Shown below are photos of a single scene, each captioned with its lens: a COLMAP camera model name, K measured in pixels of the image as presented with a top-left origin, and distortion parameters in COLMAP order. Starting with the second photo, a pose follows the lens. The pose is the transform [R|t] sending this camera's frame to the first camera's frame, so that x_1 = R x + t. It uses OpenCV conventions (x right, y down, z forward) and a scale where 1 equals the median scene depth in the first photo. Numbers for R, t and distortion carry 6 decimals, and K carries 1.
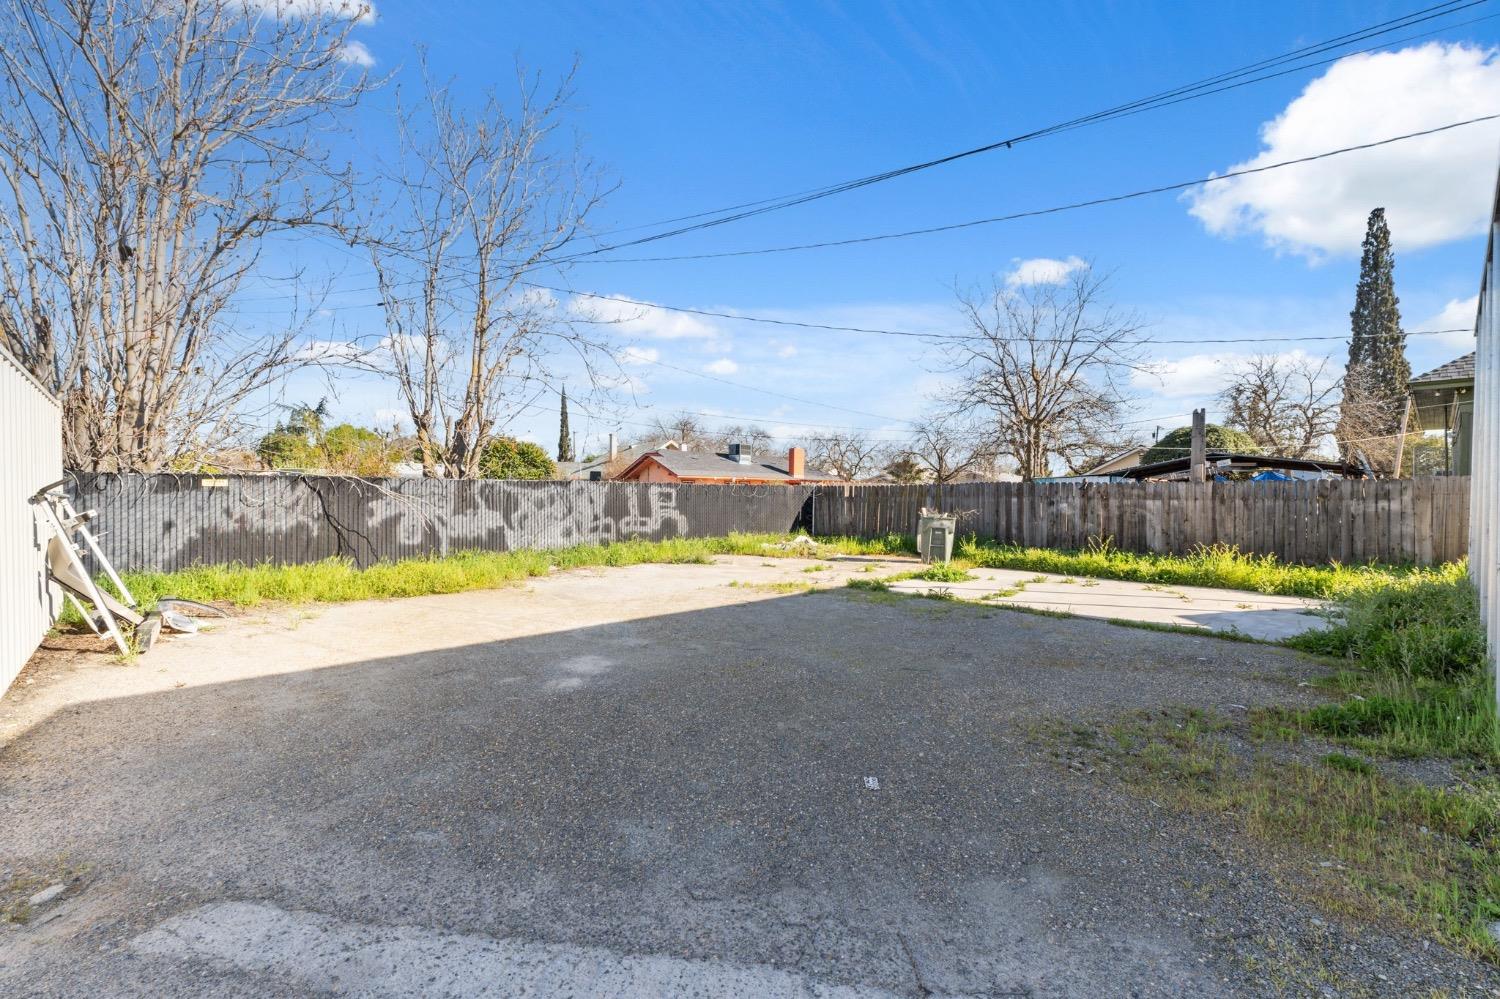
lens RADIAL K [[635.8, 0, 746.2], [0, 635.8, 494.2], [0, 0, 1]] dist [0.006651, -0.001353]
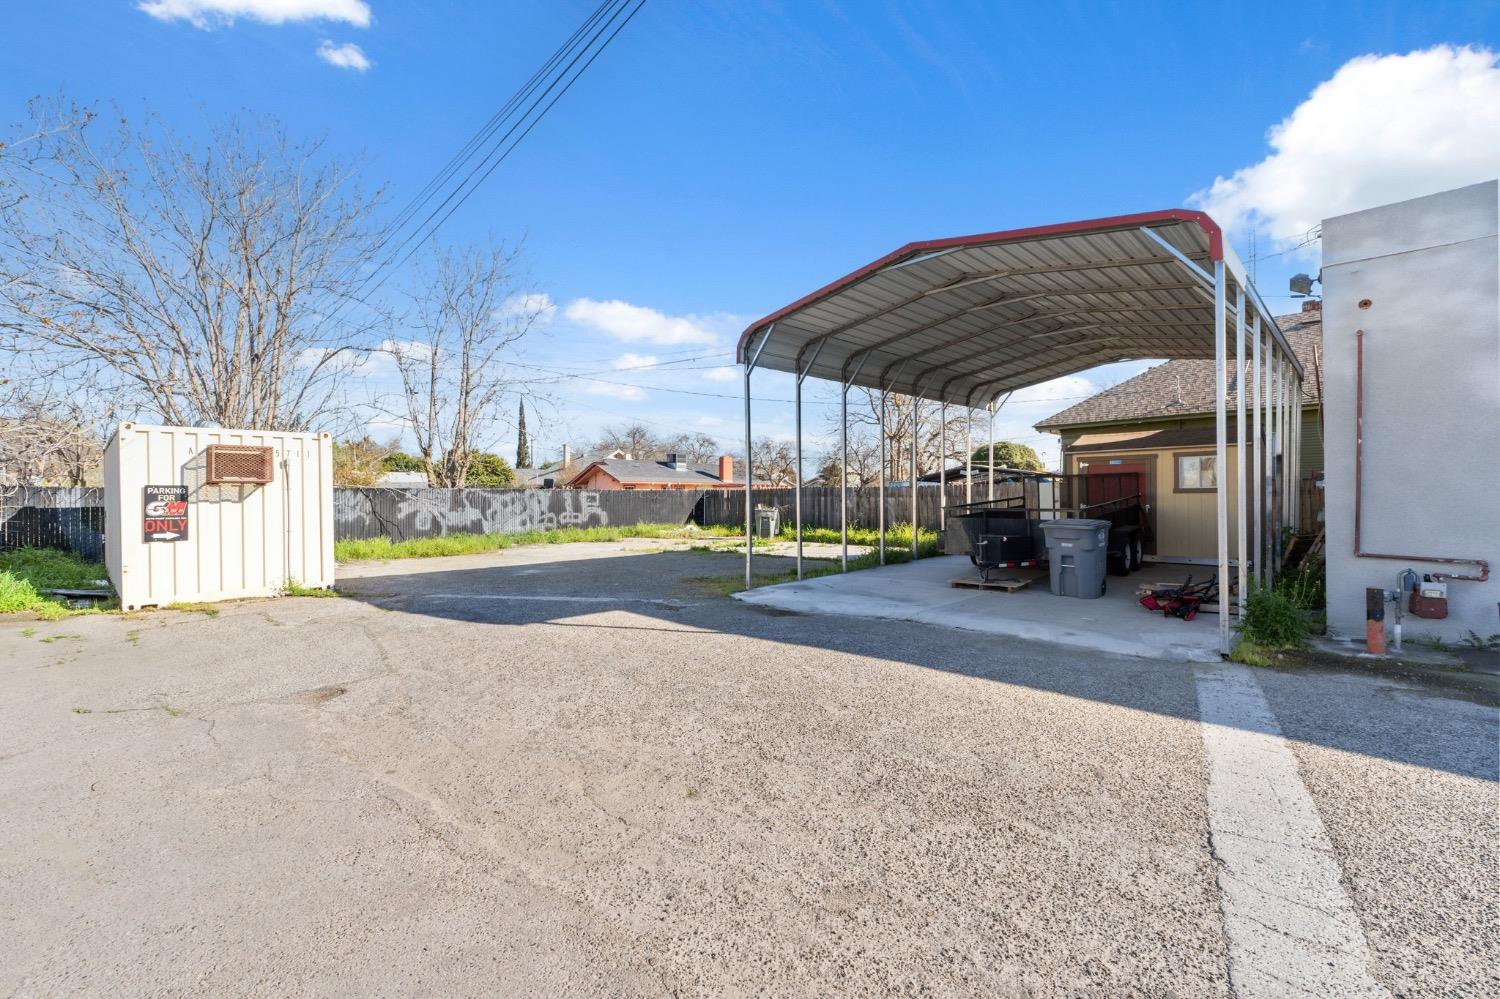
lens RADIAL K [[635.8, 0, 746.2], [0, 635.8, 494.2], [0, 0, 1]] dist [0.006651, -0.001353]
pose [[0.998223, -0.010053, 0.058742, 0.149941], [0.010295, 0.999940, -0.003829, 0.002854], [-0.058700, 0.004427, 0.998266, -0.509564]]
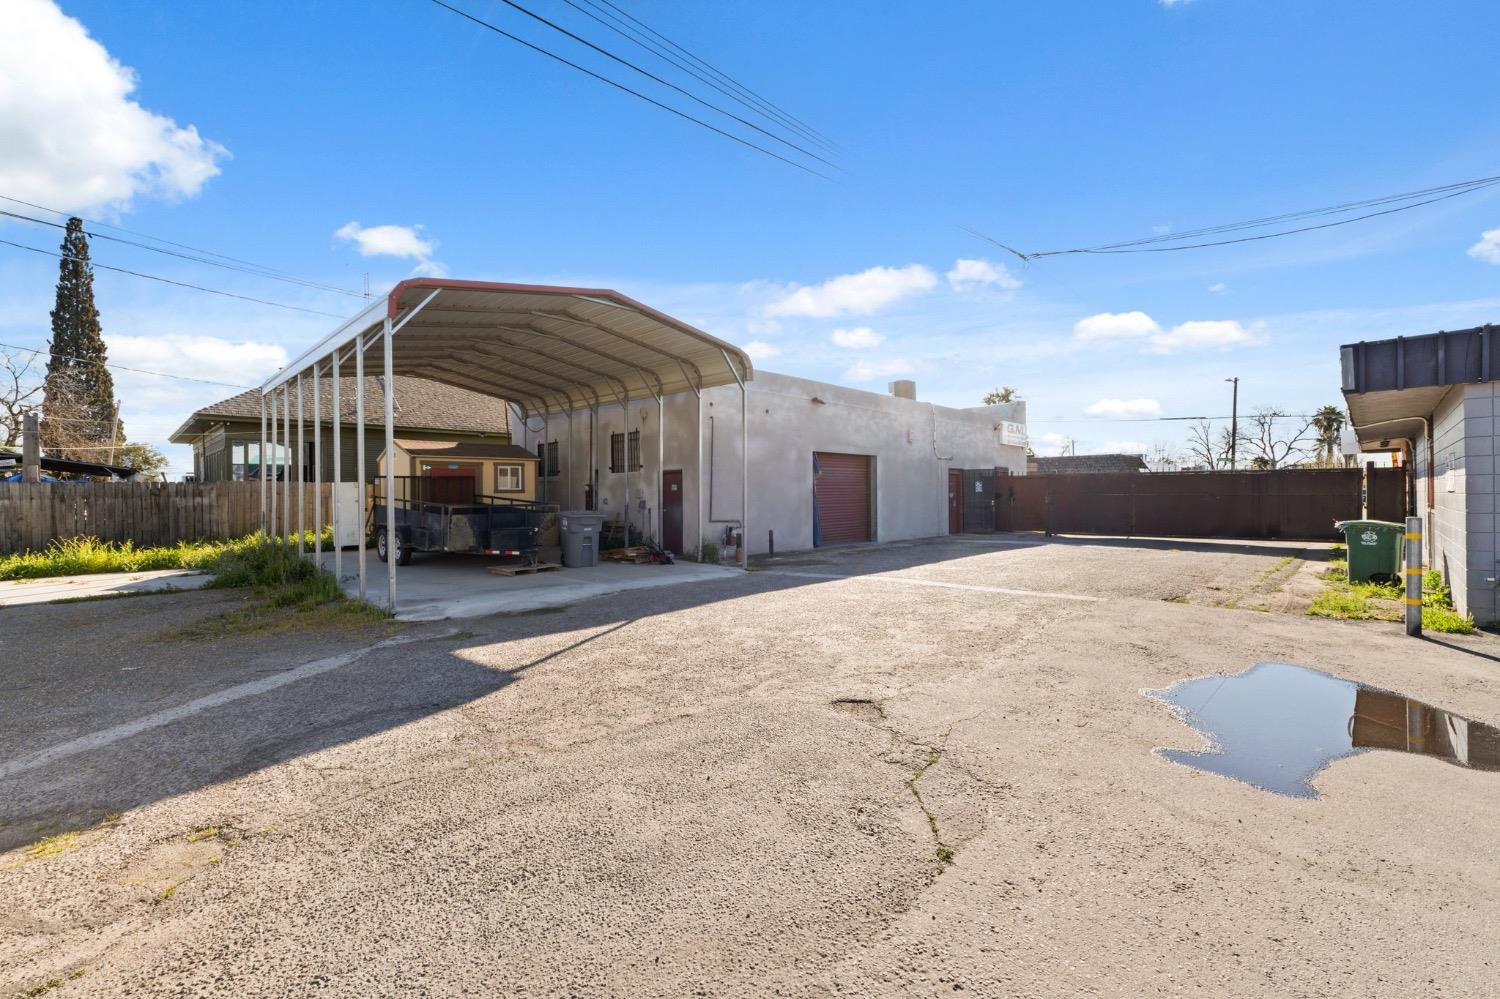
lens RADIAL K [[635.8, 0, 746.2], [0, 635.8, 494.2], [0, 0, 1]] dist [0.006651, -0.001353]
pose [[-0.043598, -0.005667, 0.999033, -0.329776], [0.007877, 0.999951, 0.006016, 0.002817], [-0.999018, 0.008131, -0.043551, -0.108847]]
